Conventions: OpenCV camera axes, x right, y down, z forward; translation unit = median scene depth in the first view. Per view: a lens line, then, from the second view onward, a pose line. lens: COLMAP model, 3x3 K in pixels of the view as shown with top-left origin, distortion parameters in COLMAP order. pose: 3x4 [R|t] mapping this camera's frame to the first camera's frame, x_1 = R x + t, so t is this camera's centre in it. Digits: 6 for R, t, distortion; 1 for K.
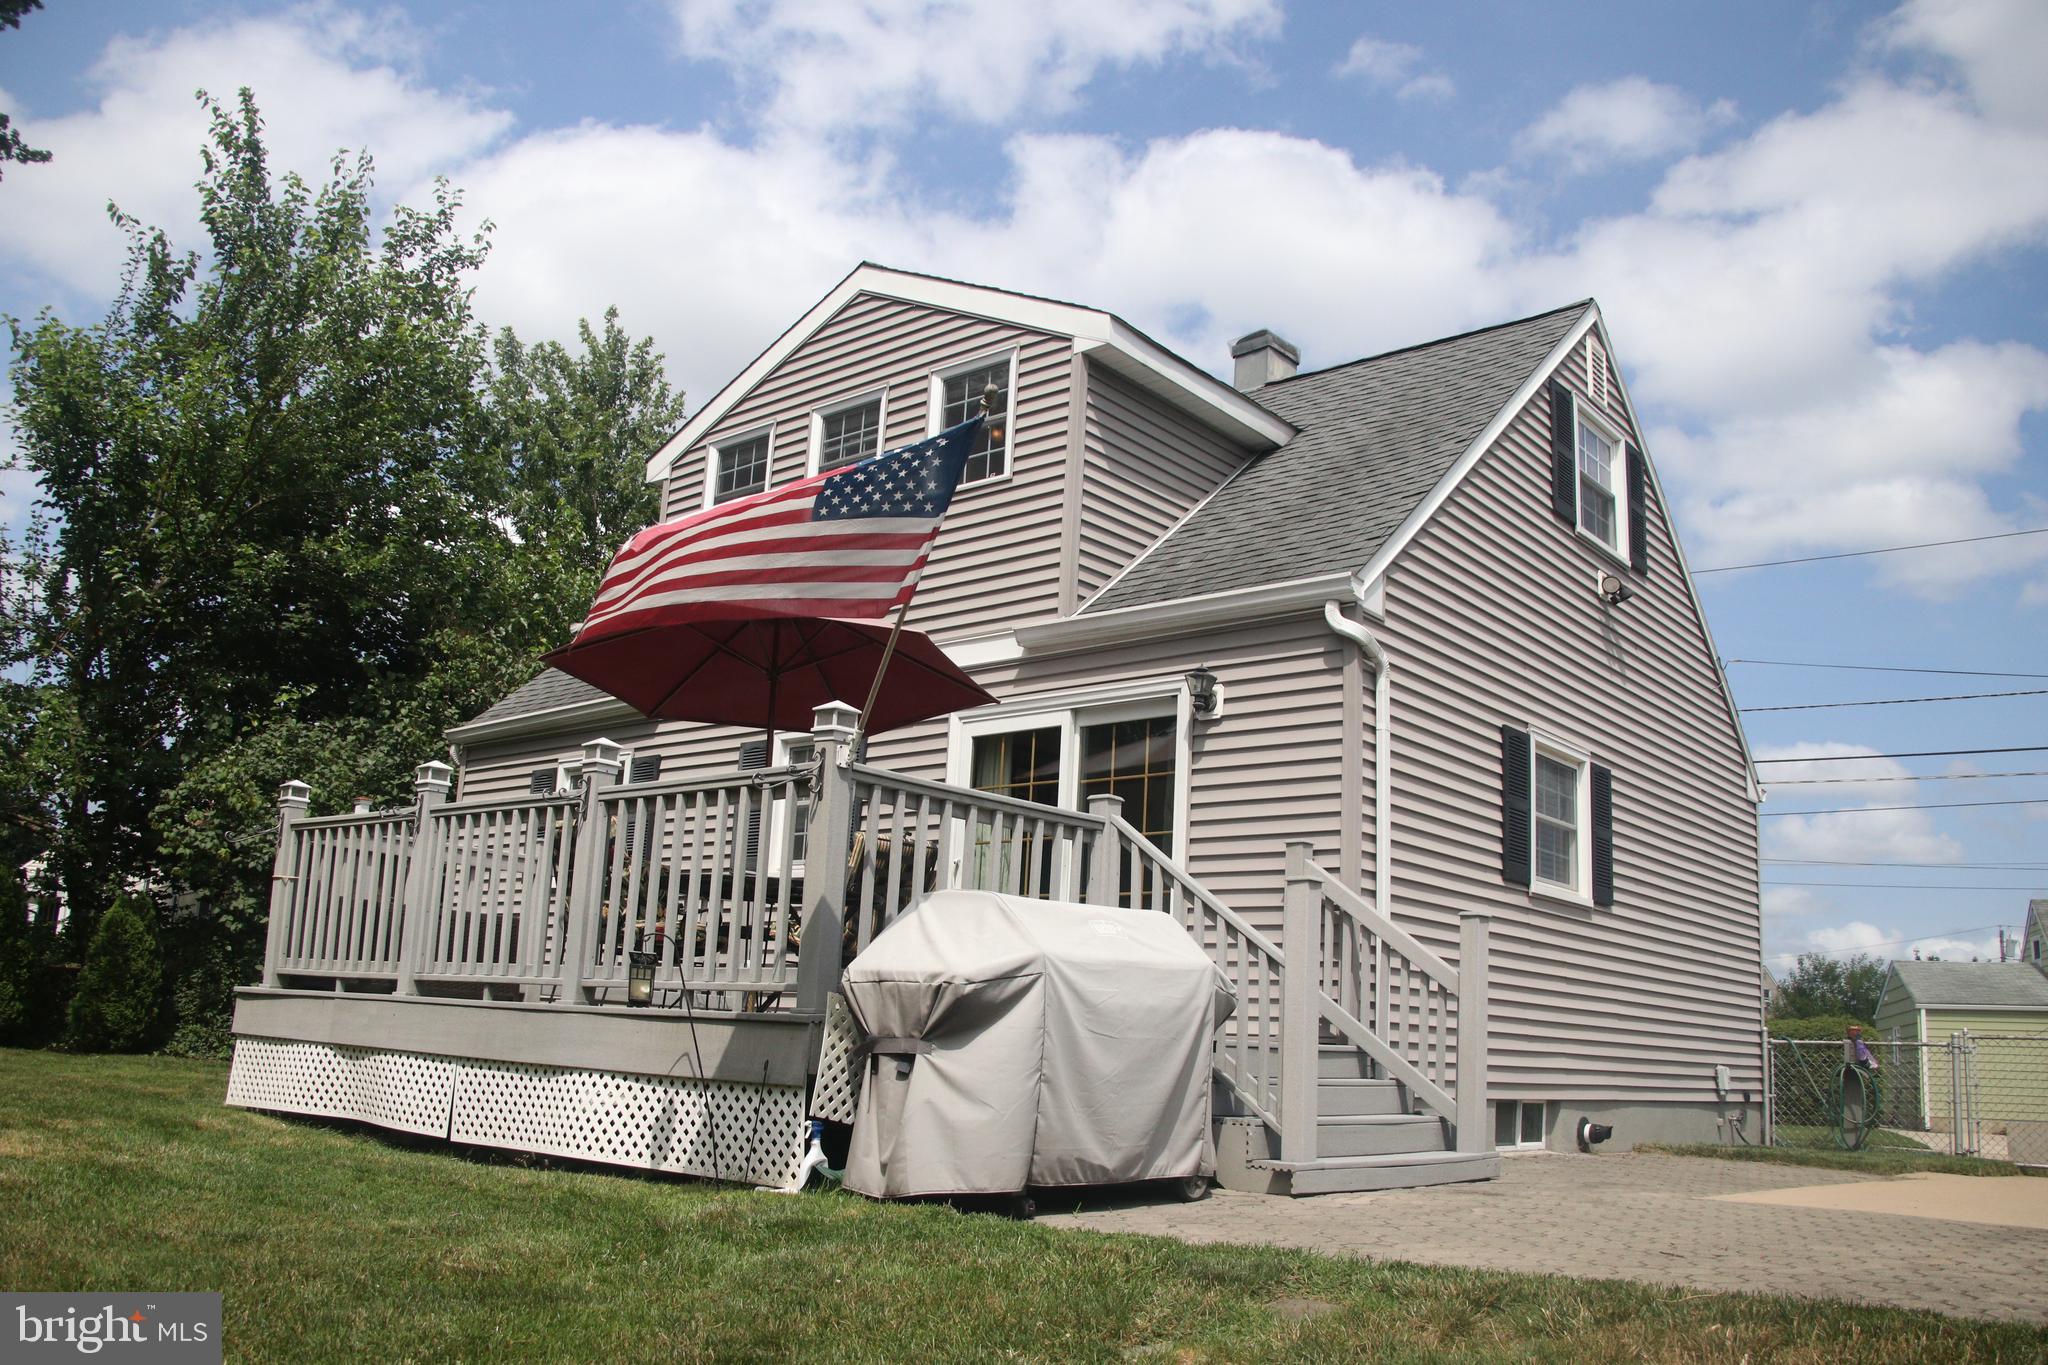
lens RADIAL K [[1678.6, 0, 1025.7], [0, 1678.6, 707.6], [0, 0, 1]] dist [-0.187206, 0.169530]
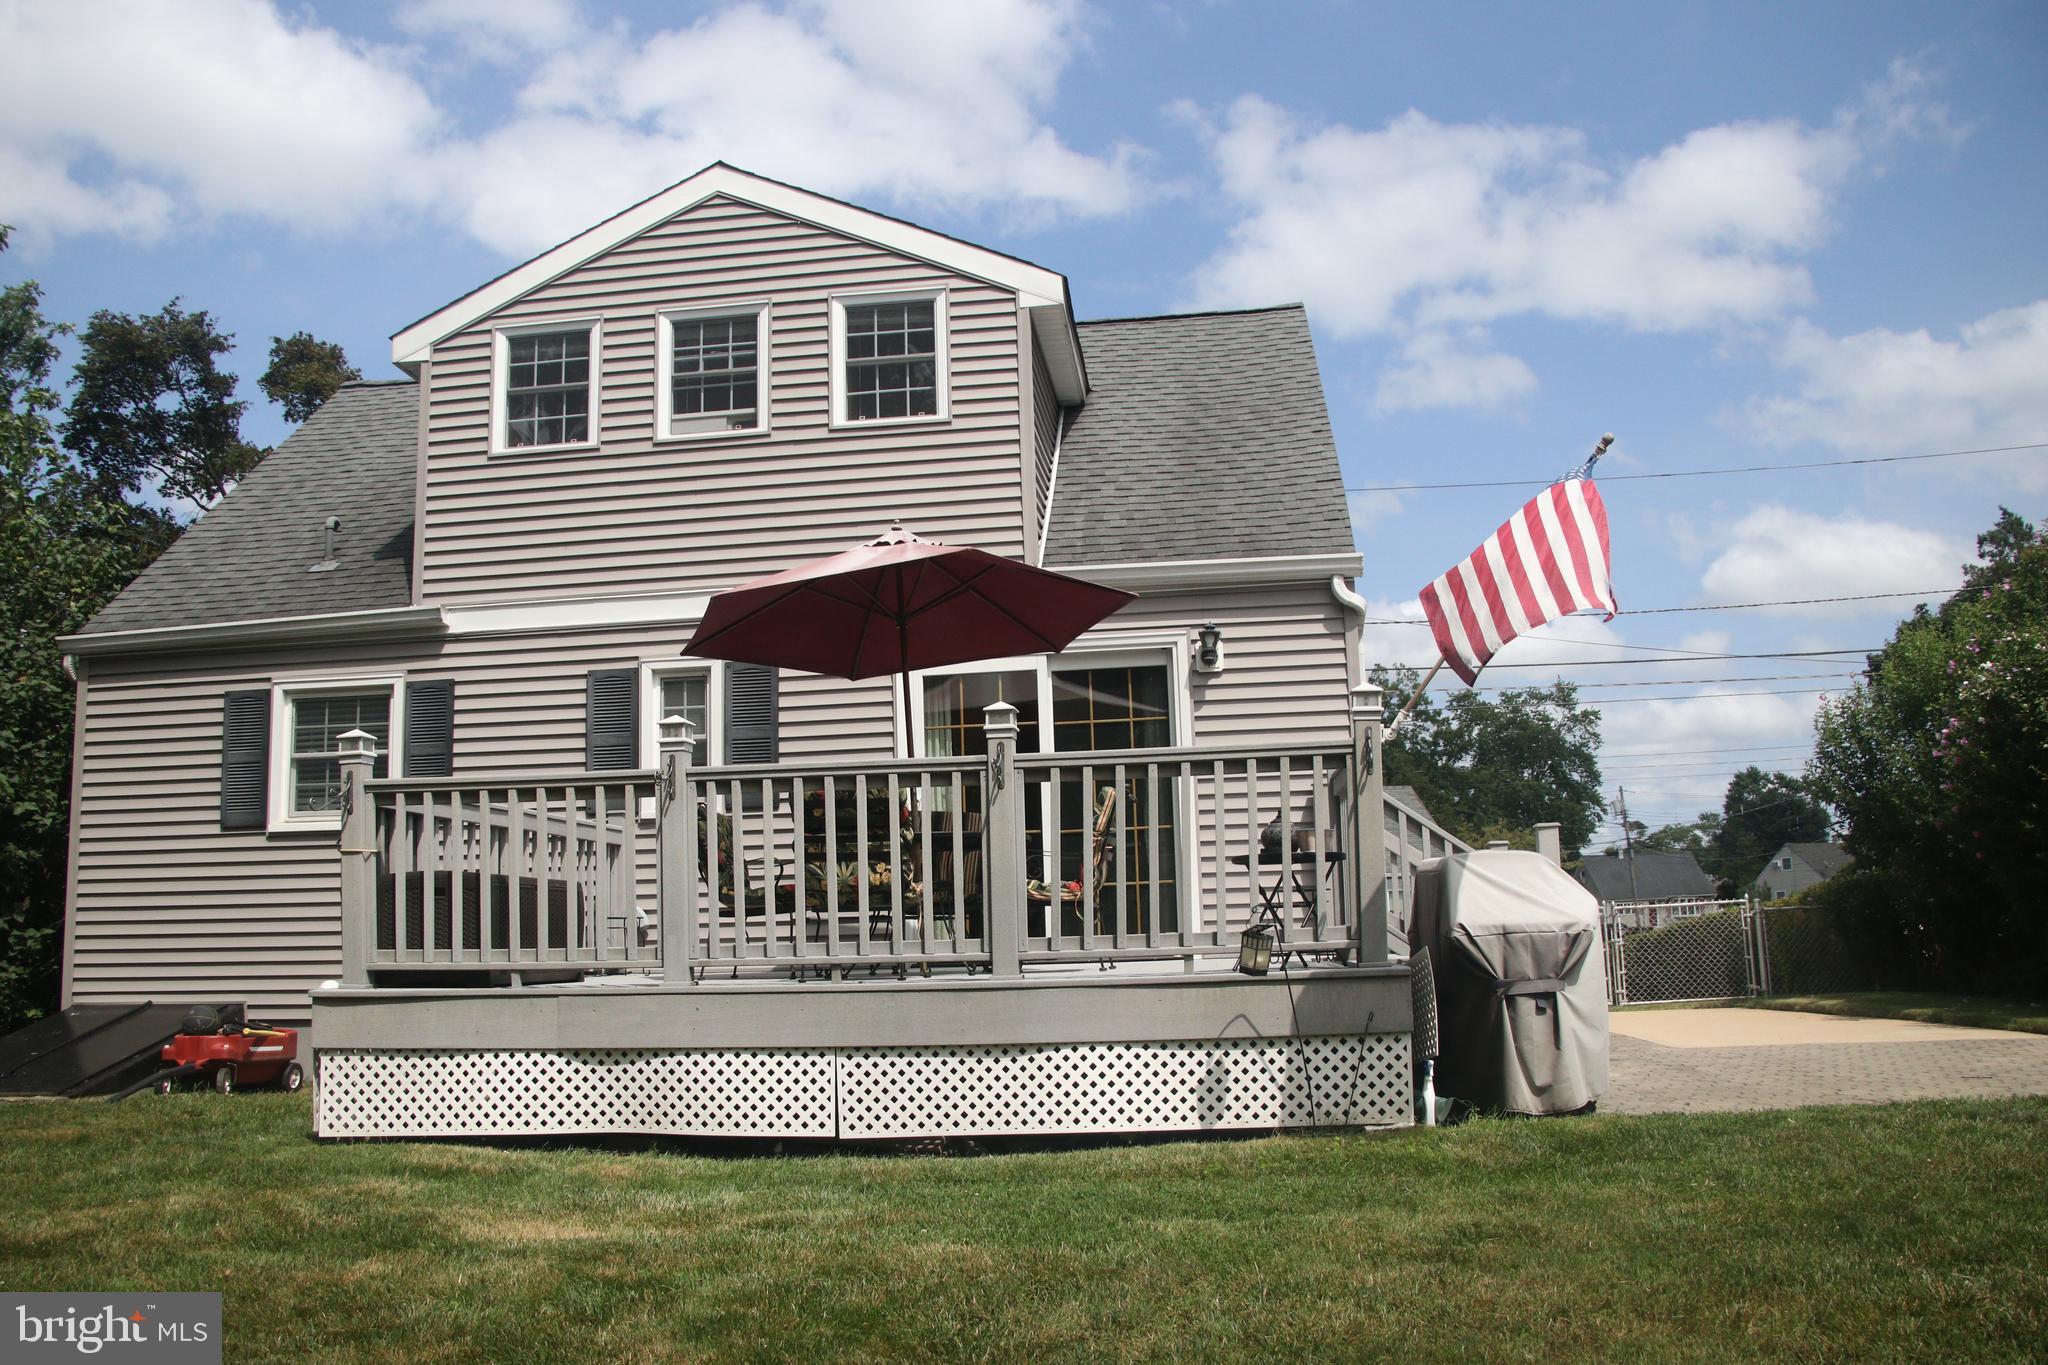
lens RADIAL K [[1711.1, 0, 1023.9], [0, 1711.1, 656.4], [0, 0, 1]] dist [-0.132561, -0.002614]
pose [[0.839640, 0.020625, 0.542752, -0.652173], [-0.042773, 0.998686, 0.028220, -0.031851], [-0.541457, -0.046910, 0.839419, 0.124900]]
